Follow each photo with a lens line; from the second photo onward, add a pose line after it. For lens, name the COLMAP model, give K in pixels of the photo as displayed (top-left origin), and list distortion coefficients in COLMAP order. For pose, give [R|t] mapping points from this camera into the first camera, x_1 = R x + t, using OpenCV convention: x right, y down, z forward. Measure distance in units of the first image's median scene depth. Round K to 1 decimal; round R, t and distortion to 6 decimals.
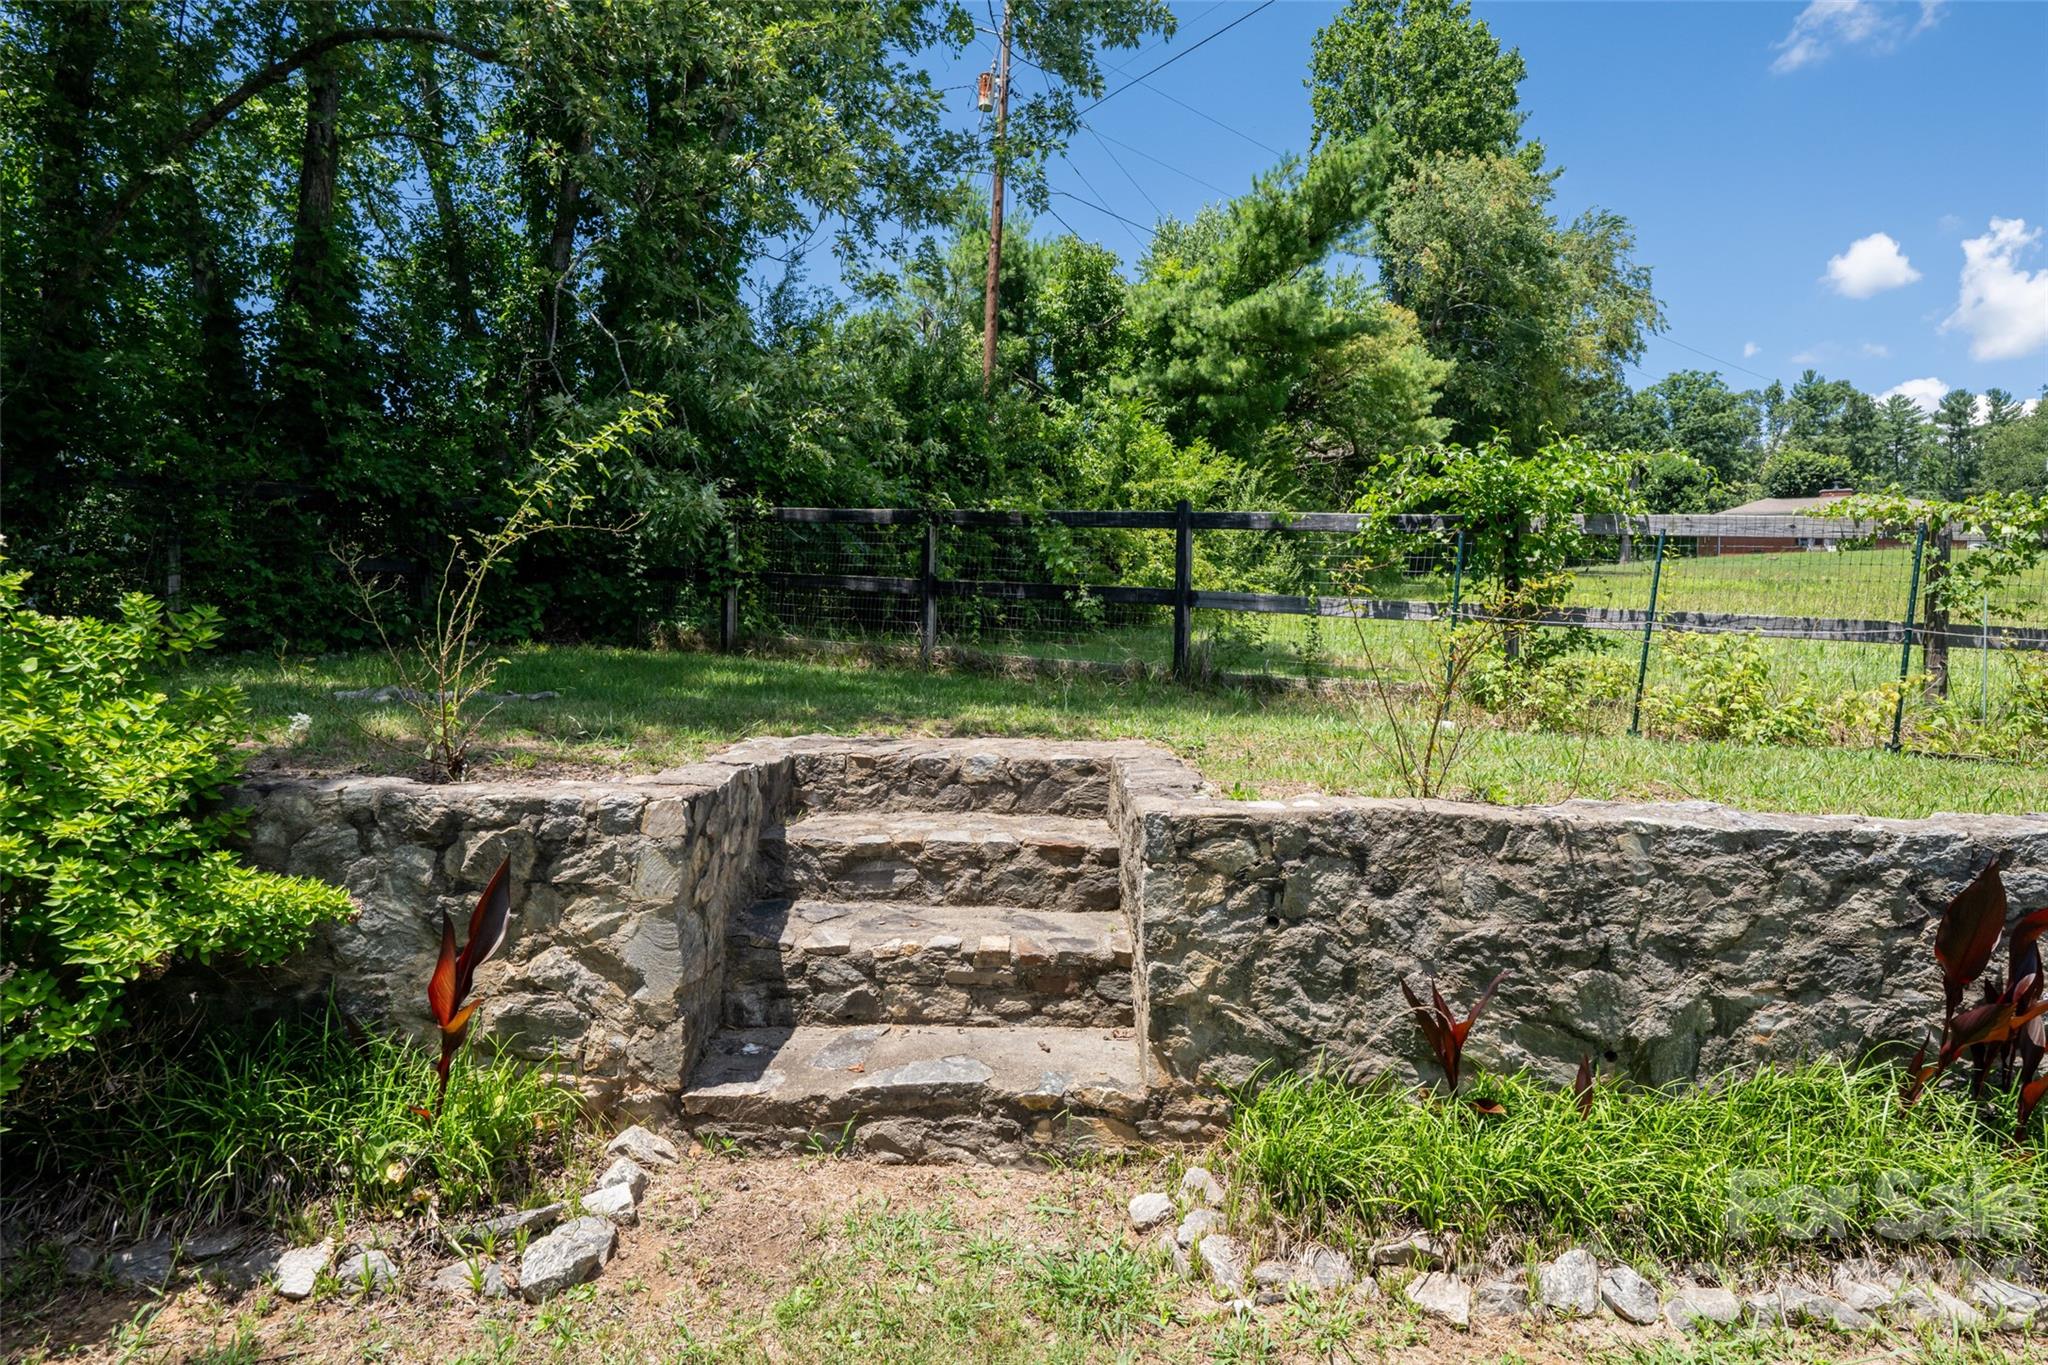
lens RADIAL K [[1115.1, 0, 1024.0], [0, 1115.1, 682.5], [0, 0, 1]] dist [-0.001381, 0.001561]
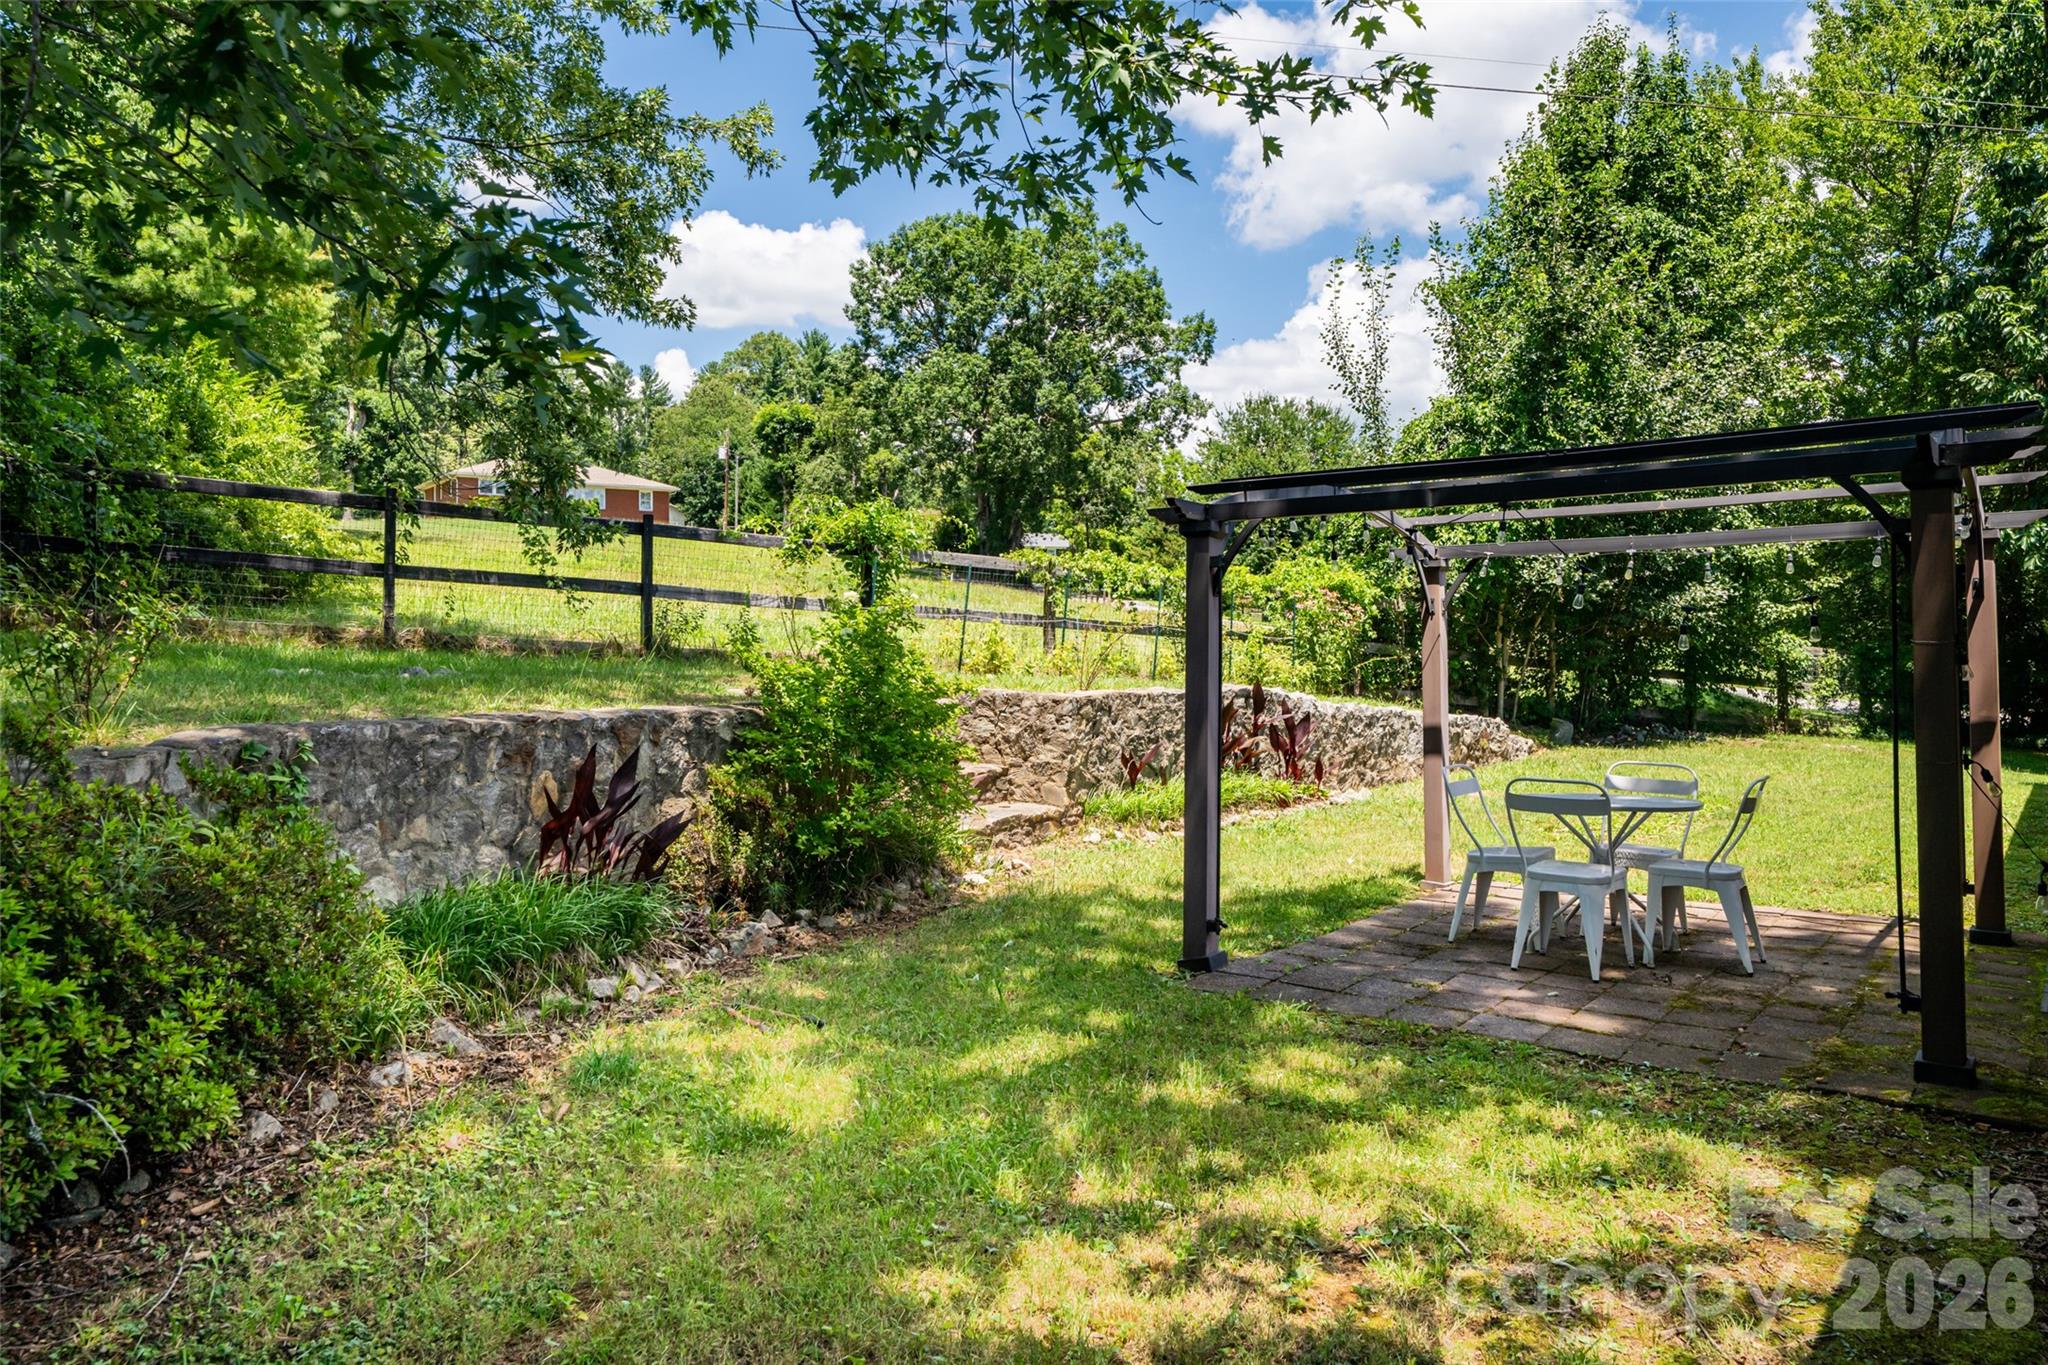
lens RADIAL K [[1365.0, 0, 1024.0], [0, 1365.0, 682.5], [0, 0, 1]] dist [0.002480, -0.000410]
pose [[0.551931, -0.032551, 0.833254, -2.511940], [0.018399, 0.999470, 0.026857, -0.002400], [-0.833687, 0.000508, 0.552237, -0.637699]]
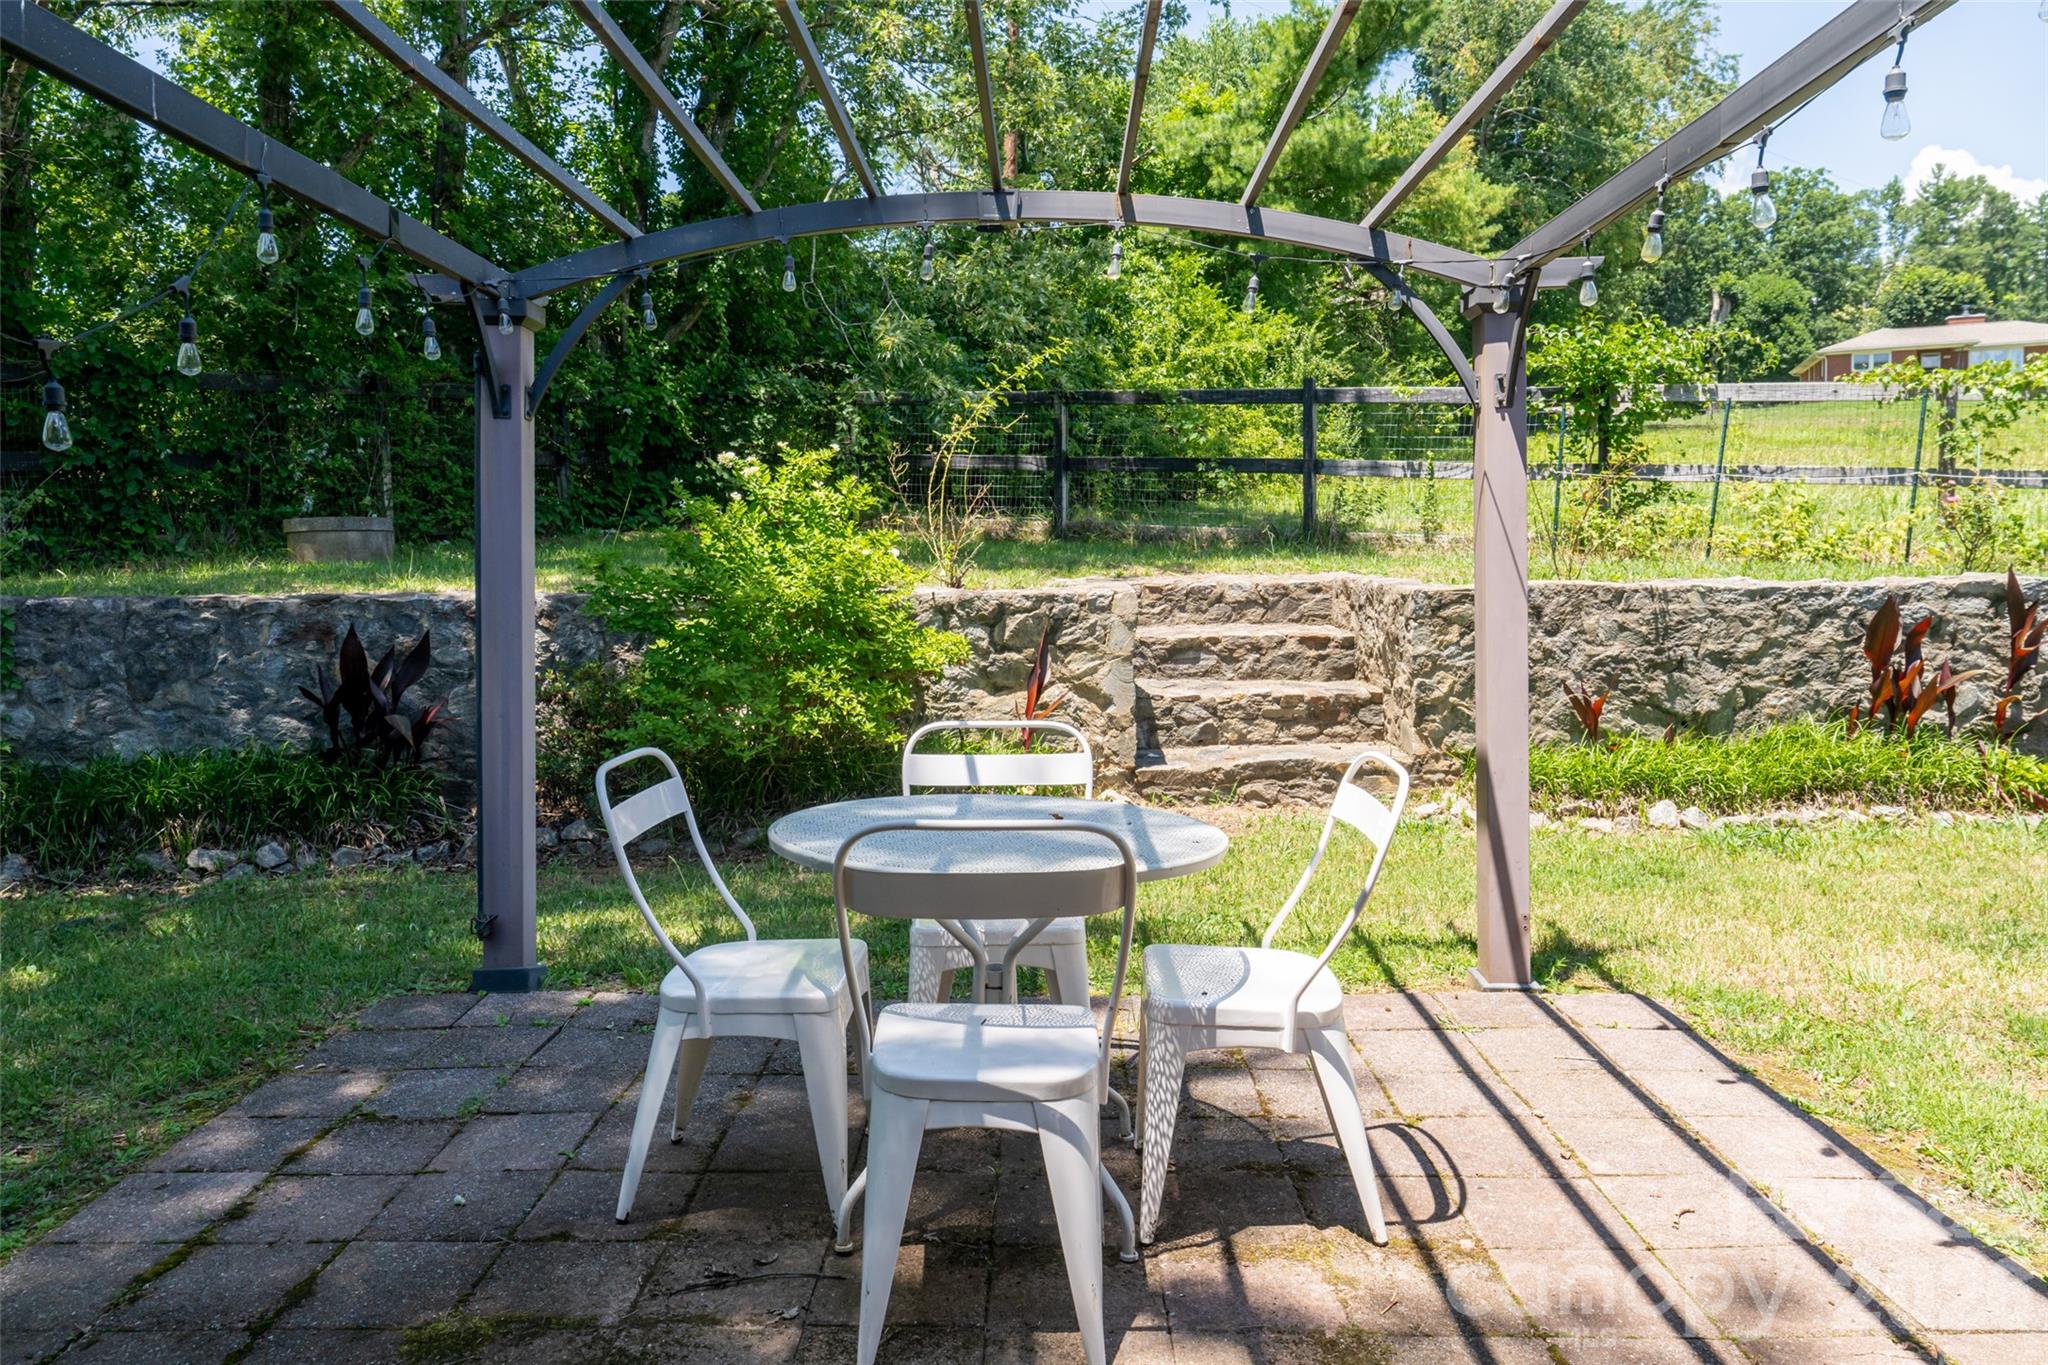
lens RADIAL K [[1389.0, 0, 1013.7], [0, 1389.0, 651.8], [0, 0, 1]] dist [0.000561, -0.006874]
pose [[0.999103, -0.033046, 0.026471, -0.539966], [0.031707, 0.998272, 0.049482, 0.084884], [-0.028061, -0.048599, 0.998424, -1.063351]]
